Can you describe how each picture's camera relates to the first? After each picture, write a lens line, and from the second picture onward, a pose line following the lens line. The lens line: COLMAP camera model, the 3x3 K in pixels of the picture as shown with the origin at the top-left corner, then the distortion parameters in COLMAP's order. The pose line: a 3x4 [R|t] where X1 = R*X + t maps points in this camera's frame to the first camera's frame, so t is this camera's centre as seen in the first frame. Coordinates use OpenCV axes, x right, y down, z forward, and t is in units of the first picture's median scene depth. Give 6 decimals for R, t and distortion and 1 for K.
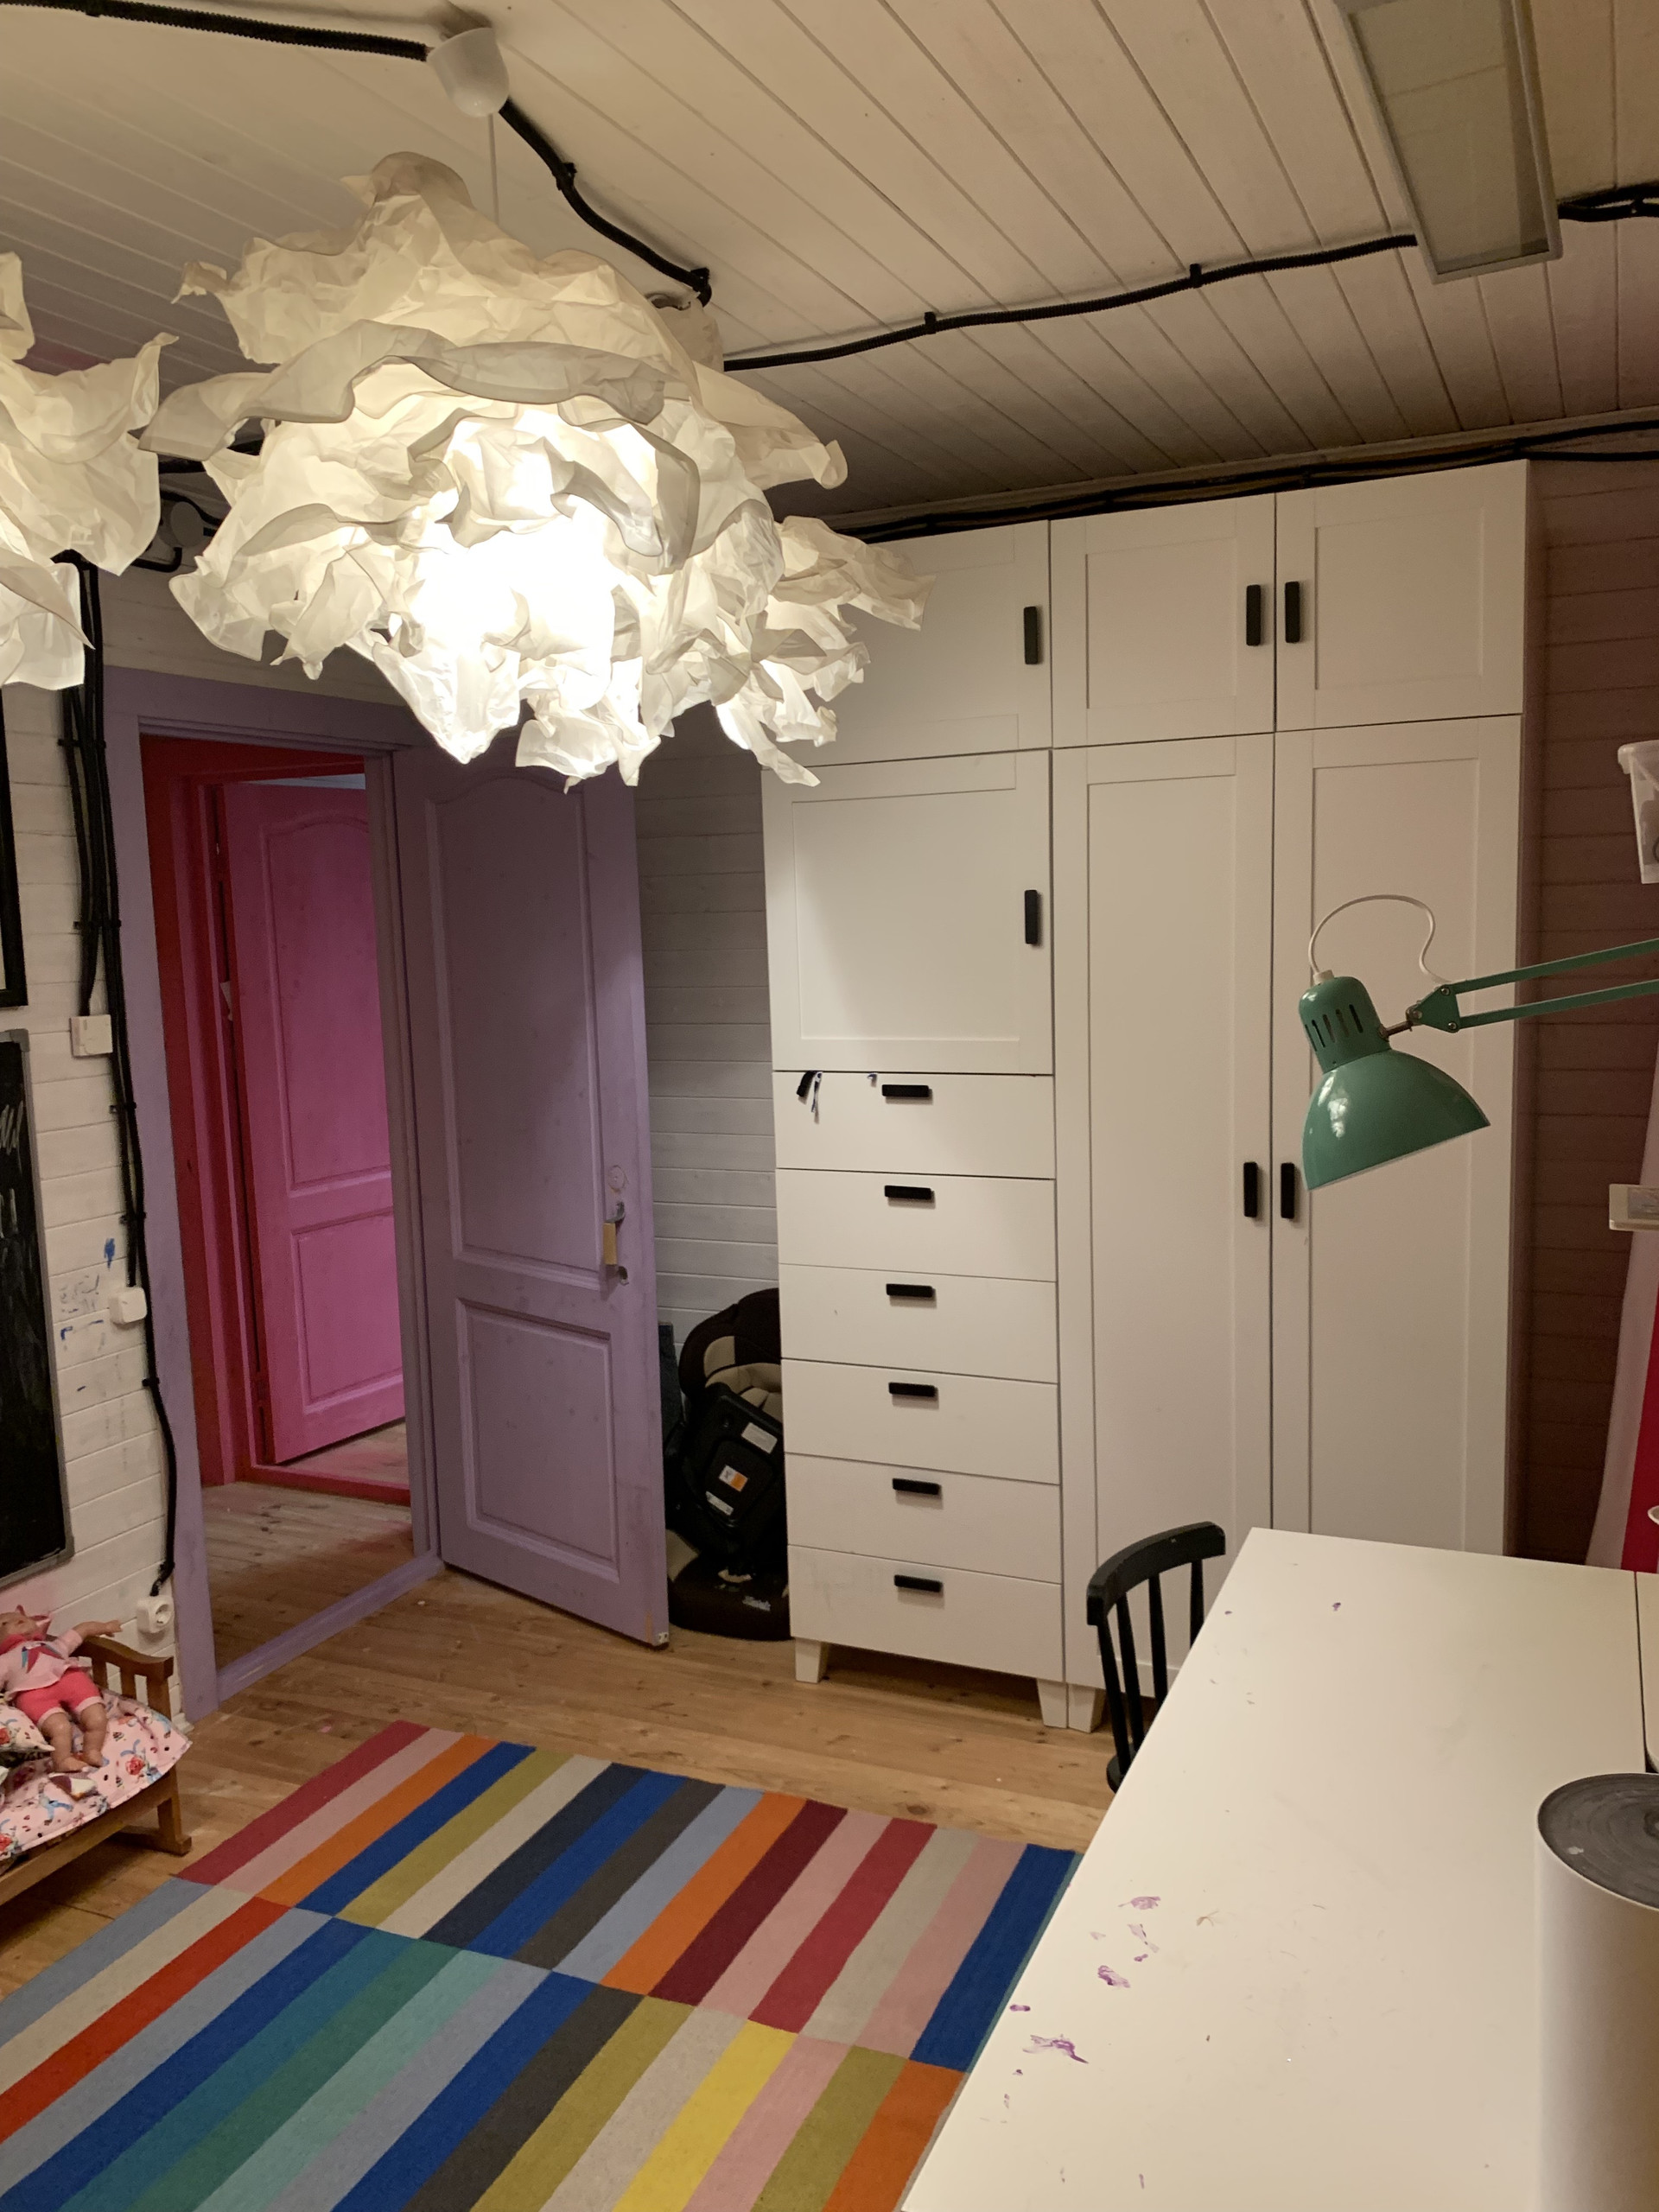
lens RADIAL K [[1687.7, 0, 834.6], [0, 1687.7, 1115.1], [0, 0, 1]] dist [0.025944, -0.043359]
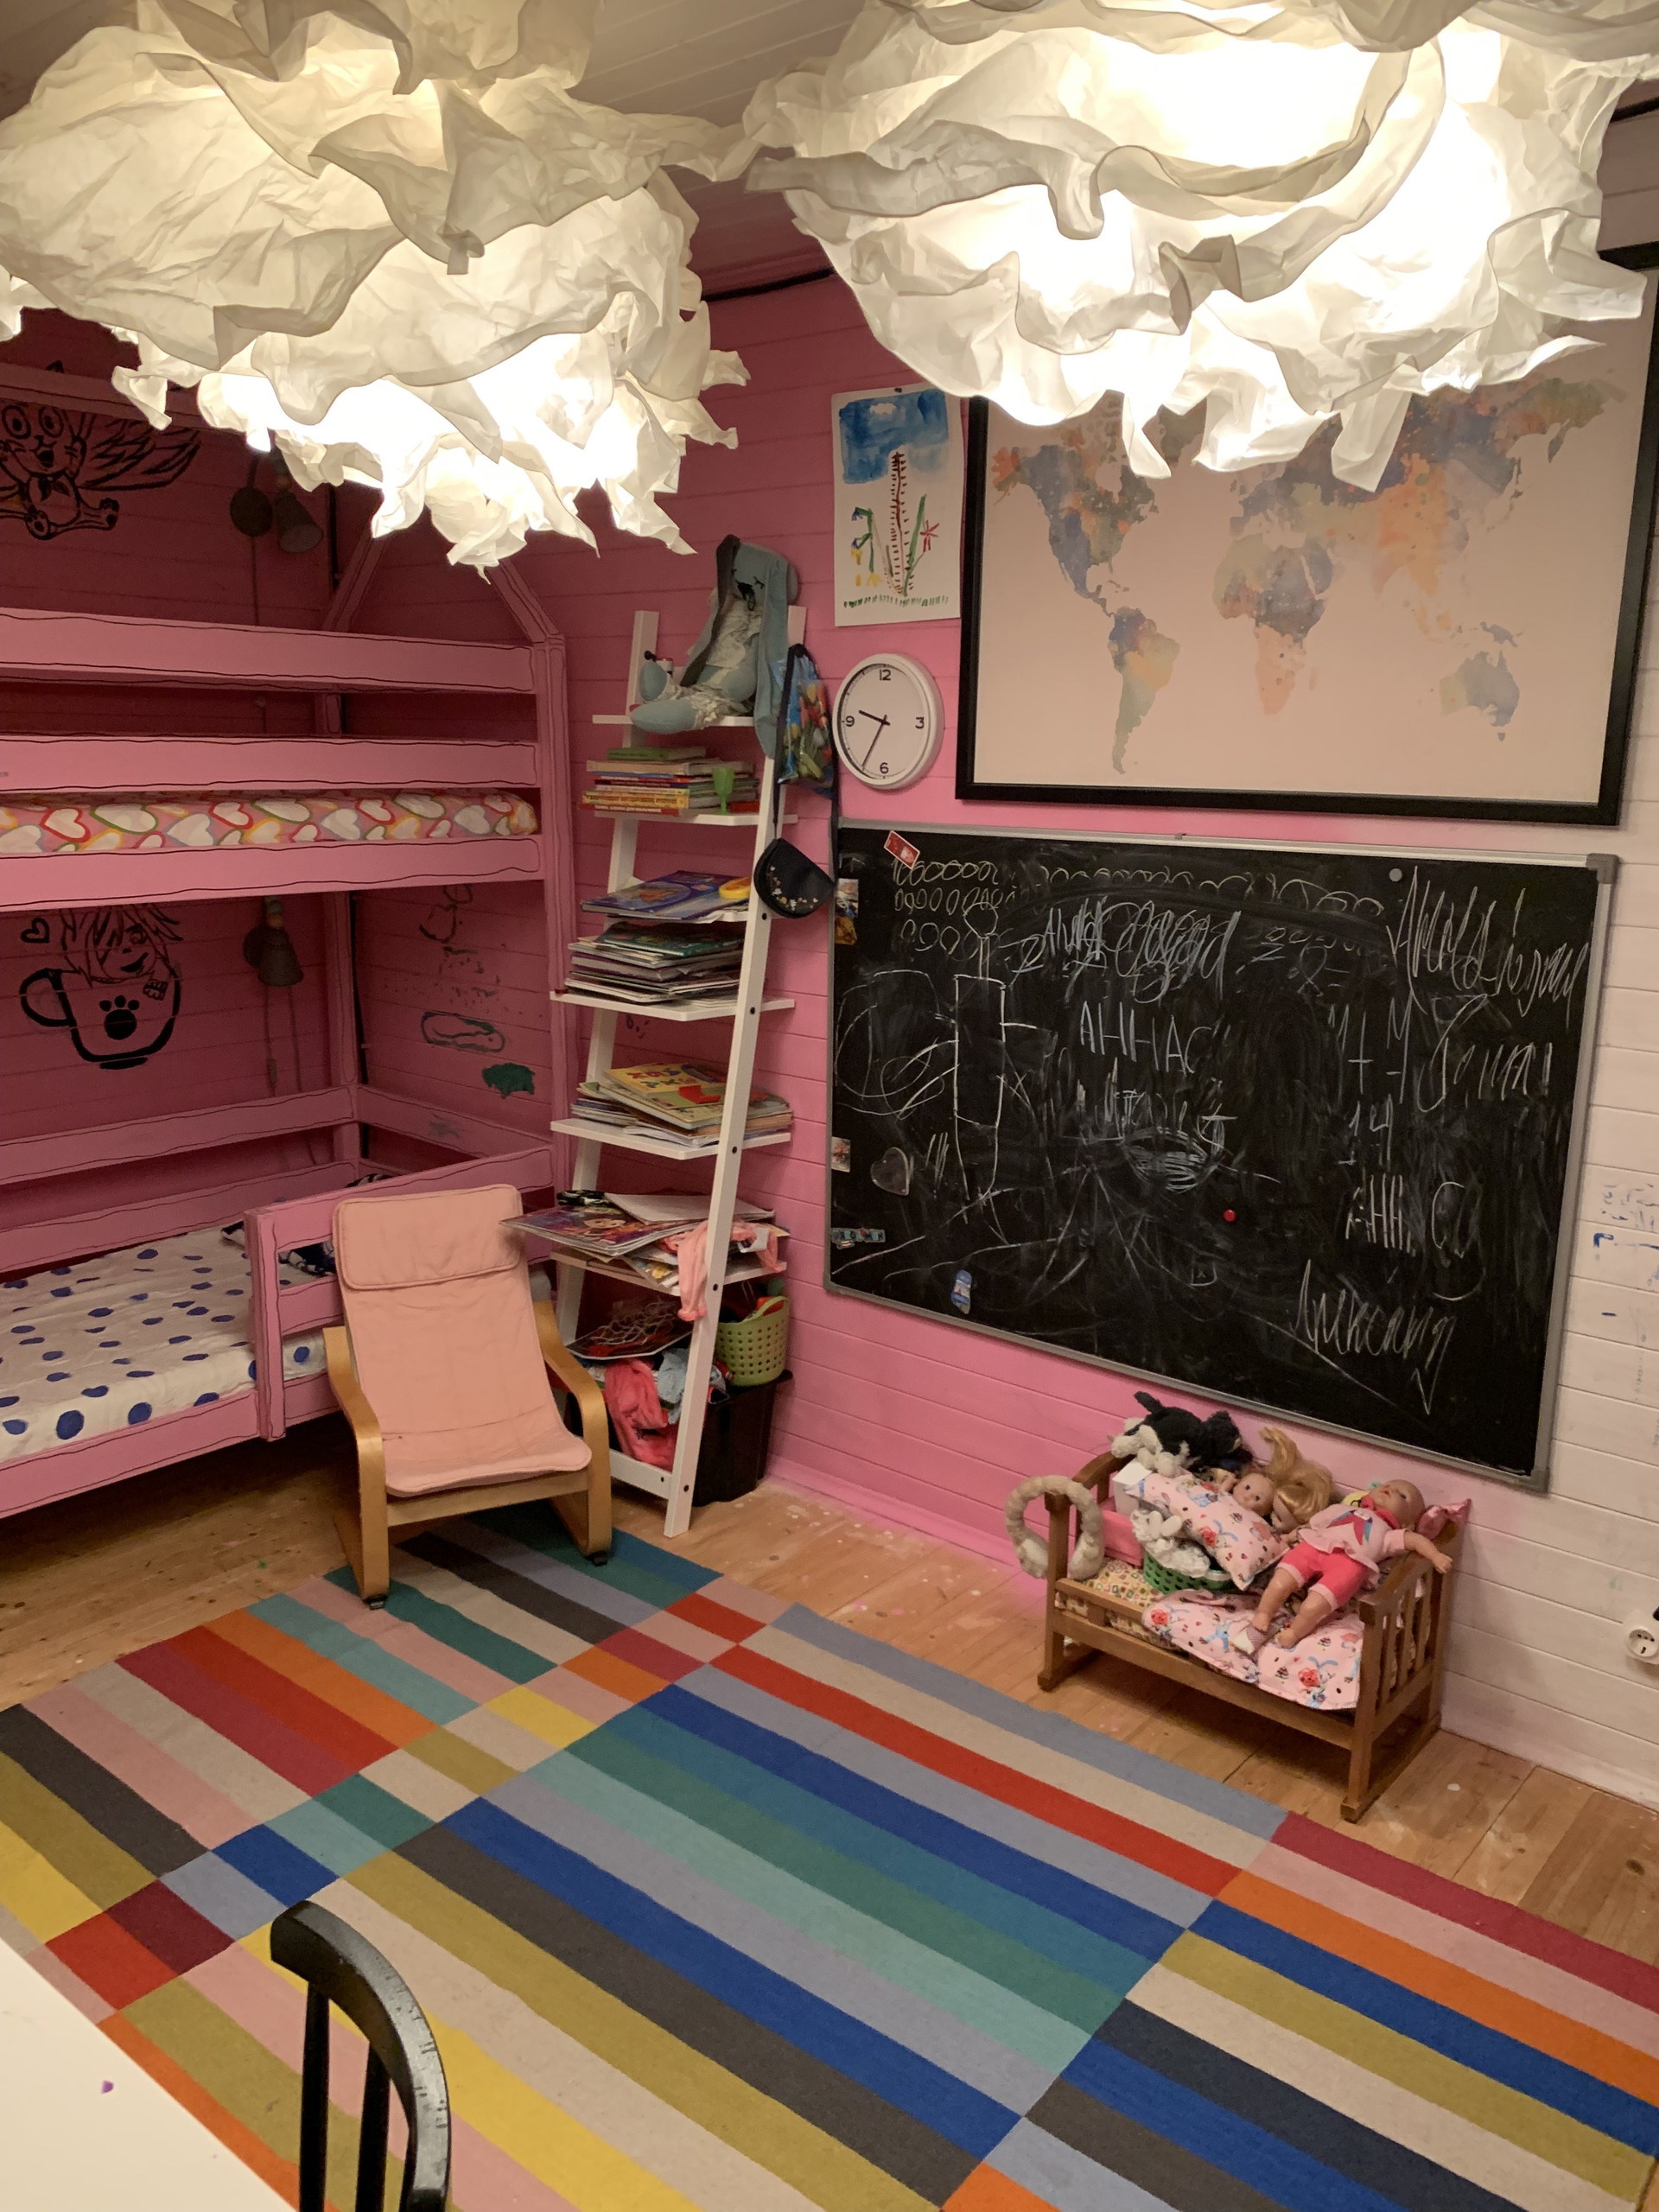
lens RADIAL K [[1687.7, 0, 840.8], [0, 1687.7, 1117.3], [0, 0, 1]] dist [0.025944, -0.043359]
pose [[-0.260072, 0.246362, -0.933632, 0.427112], [-0.123413, 0.950493, 0.285189, -0.126479], [0.957670, 0.189392, -0.216792, 0.924396]]
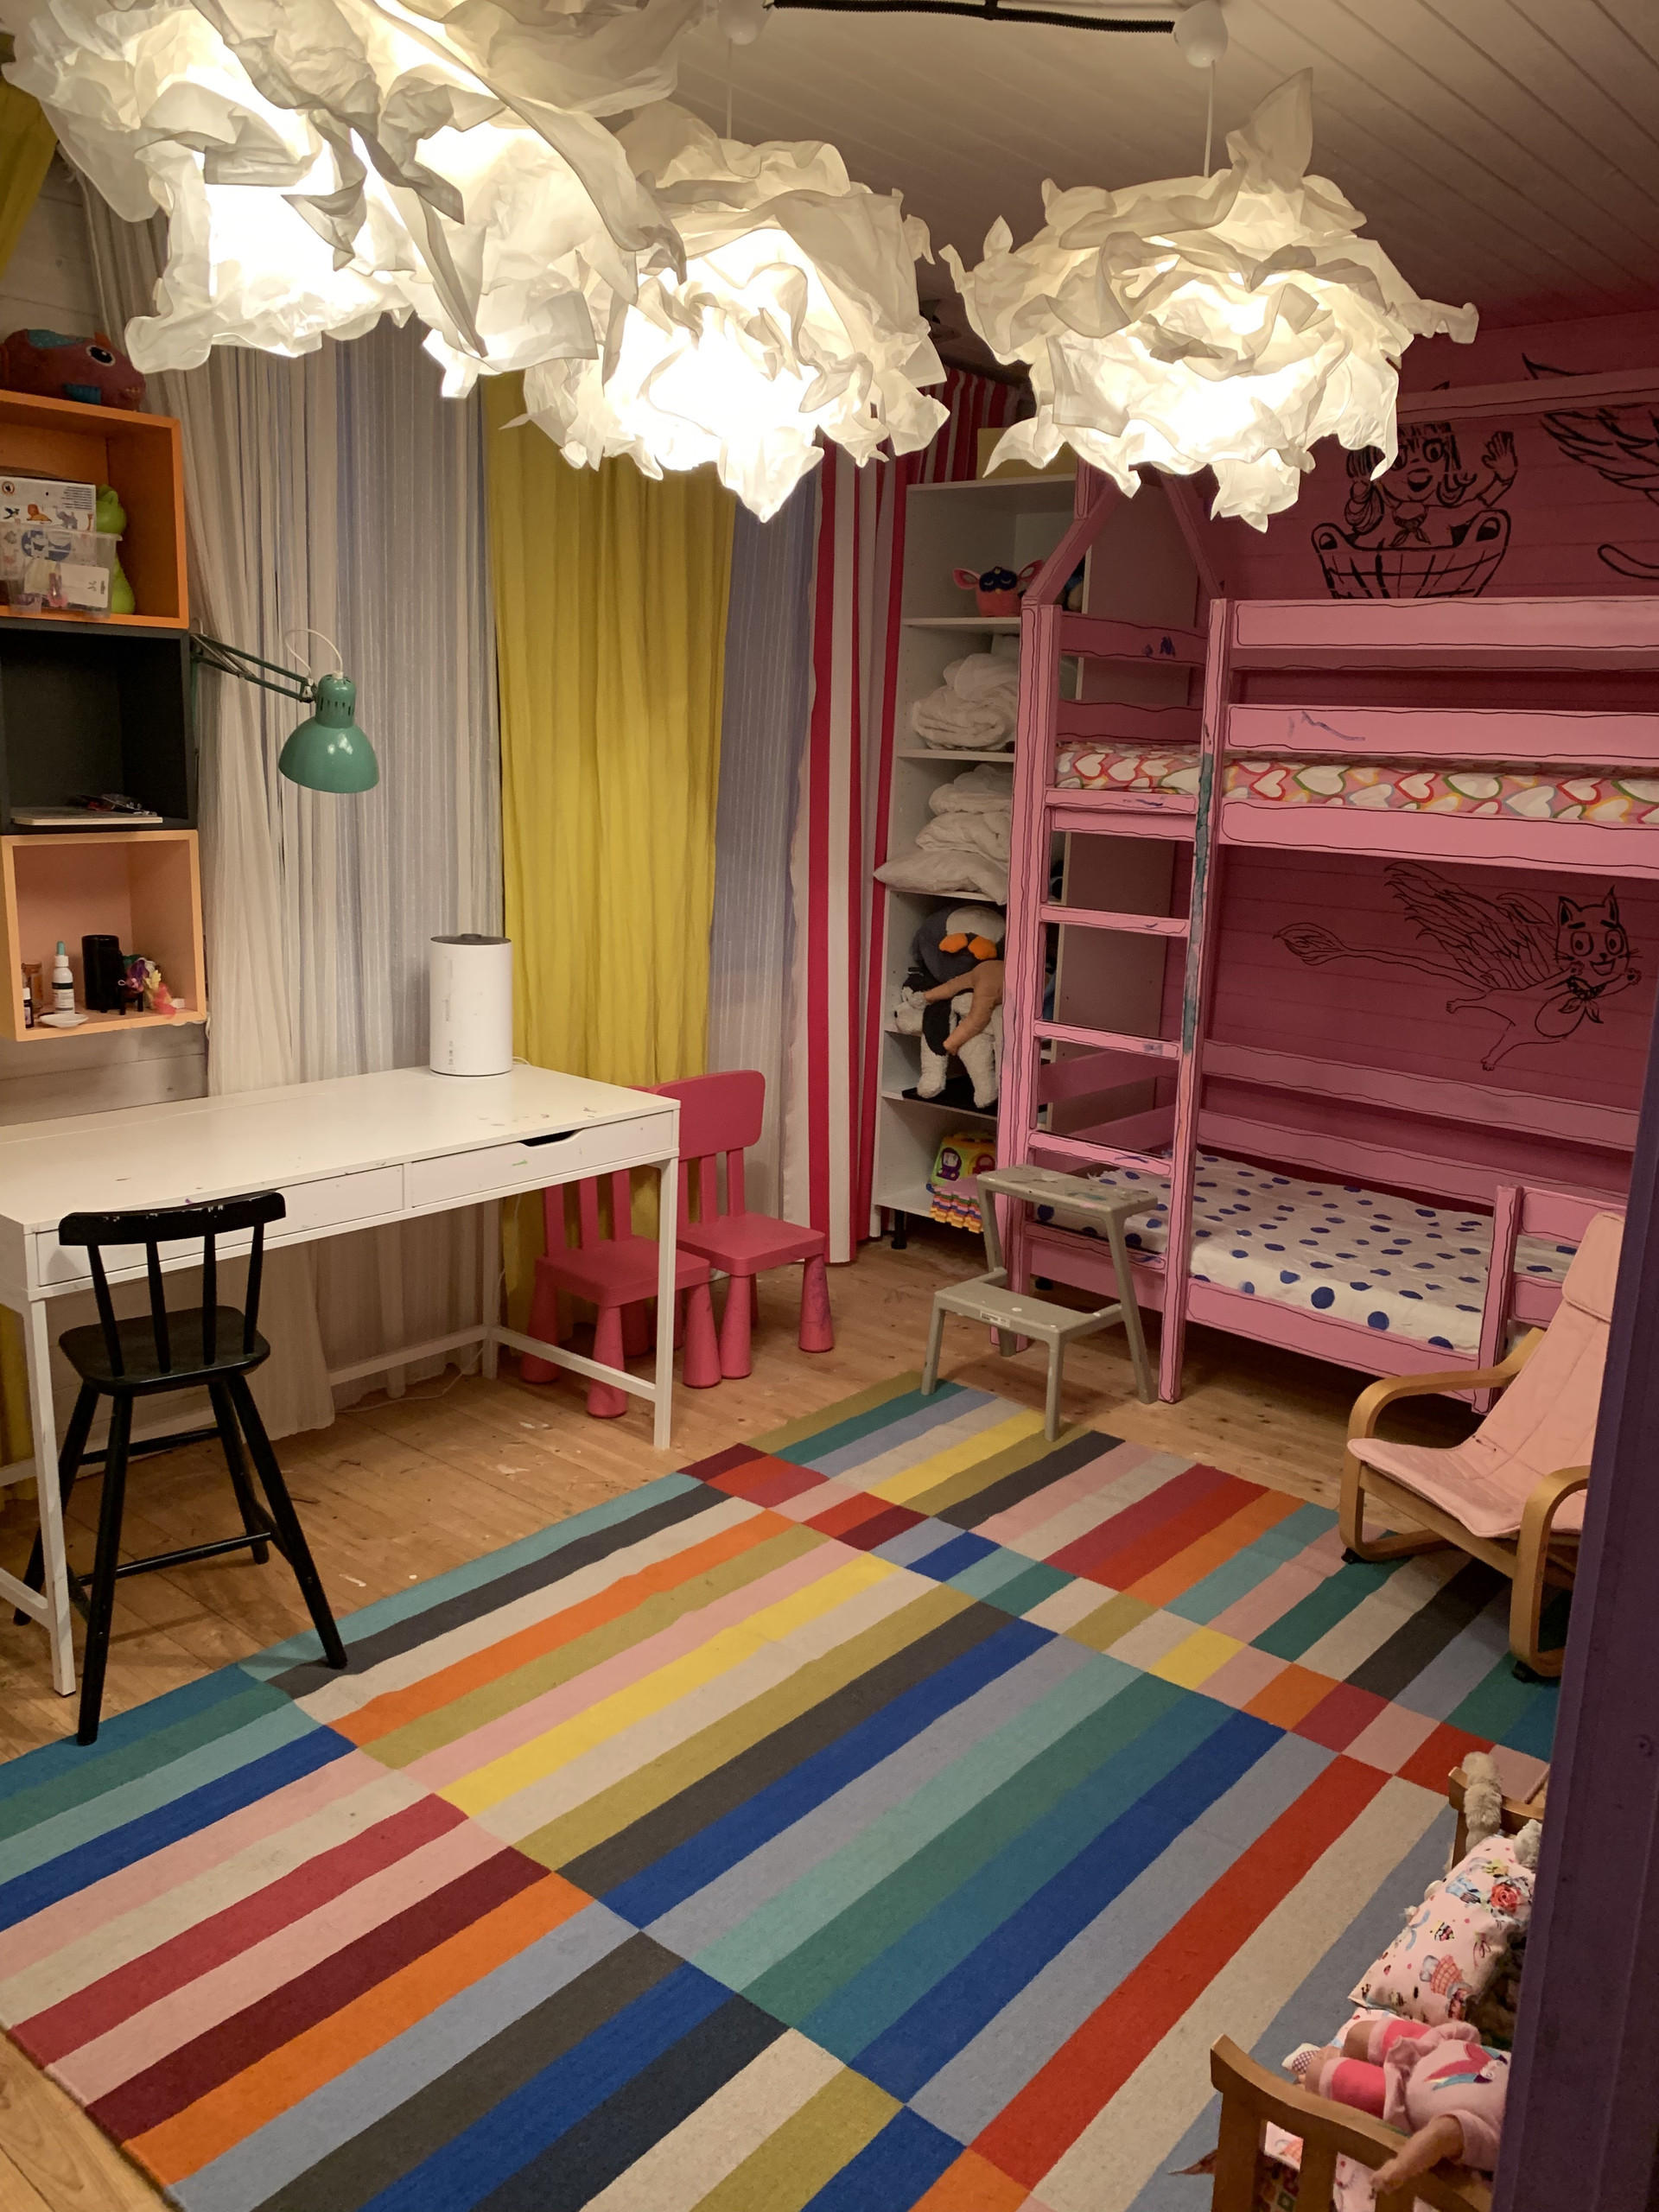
lens RADIAL K [[1687.7, 0, 849.7], [0, 1687.7, 1086.0], [0, 0, 1]] dist [0.025944, -0.043359]
pose [[-0.965187, -0.049548, 0.256825, -0.421562], [0.034978, 0.948624, 0.314467, -0.129317], [-0.259212, 0.312502, -0.913866, 1.475900]]
